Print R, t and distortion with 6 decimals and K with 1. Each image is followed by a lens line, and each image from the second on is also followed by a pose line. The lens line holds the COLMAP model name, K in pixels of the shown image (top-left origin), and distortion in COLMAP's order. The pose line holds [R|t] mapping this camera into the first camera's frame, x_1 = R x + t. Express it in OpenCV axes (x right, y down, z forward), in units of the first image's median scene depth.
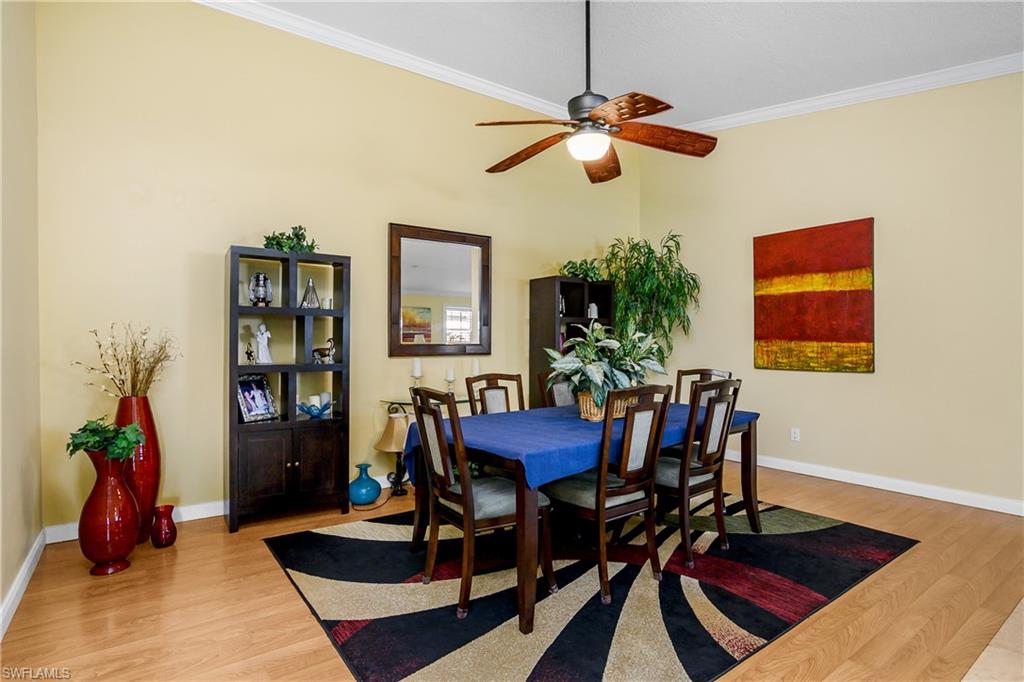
lens RADIAL K [[517.3, 0, 503.3], [0, 517.3, 340.5], [0, 0, 1]] dist [-0.001120, 0.000212]
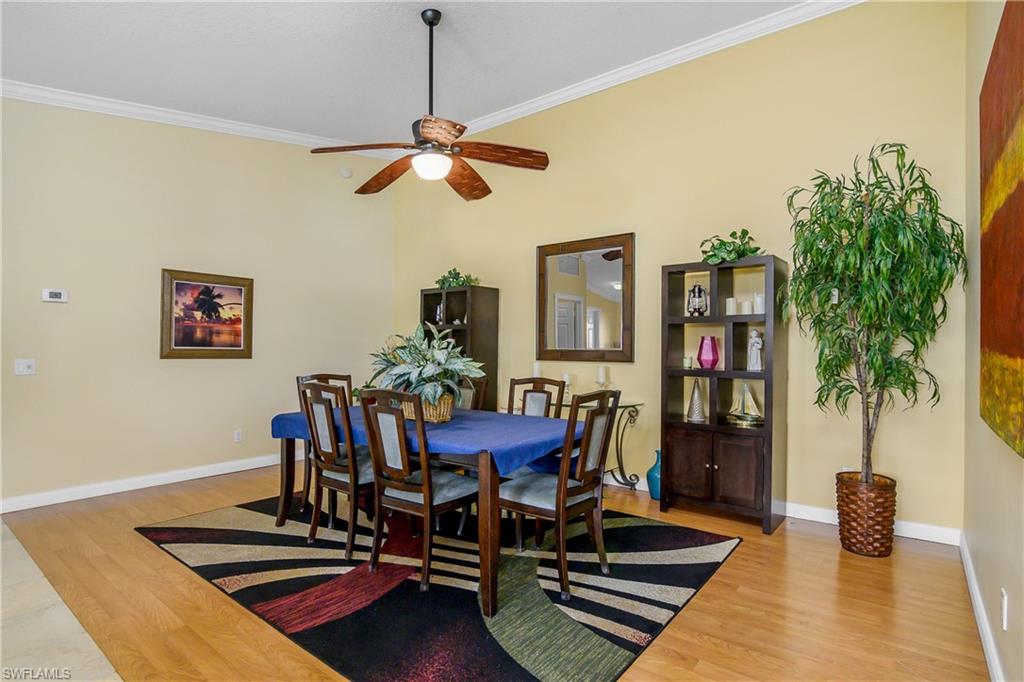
lens RADIAL K [[505.1, 0, 512.0], [0, 505.1, 341.0], [0, 0, 1]] dist [-0.017346, 0.000066]
pose [[0.284872, -0.007967, -0.958532, 0.866012], [-0.007607, 0.999915, -0.010572, 0.001970], [0.958535, 0.010303, 0.284788, 0.616499]]
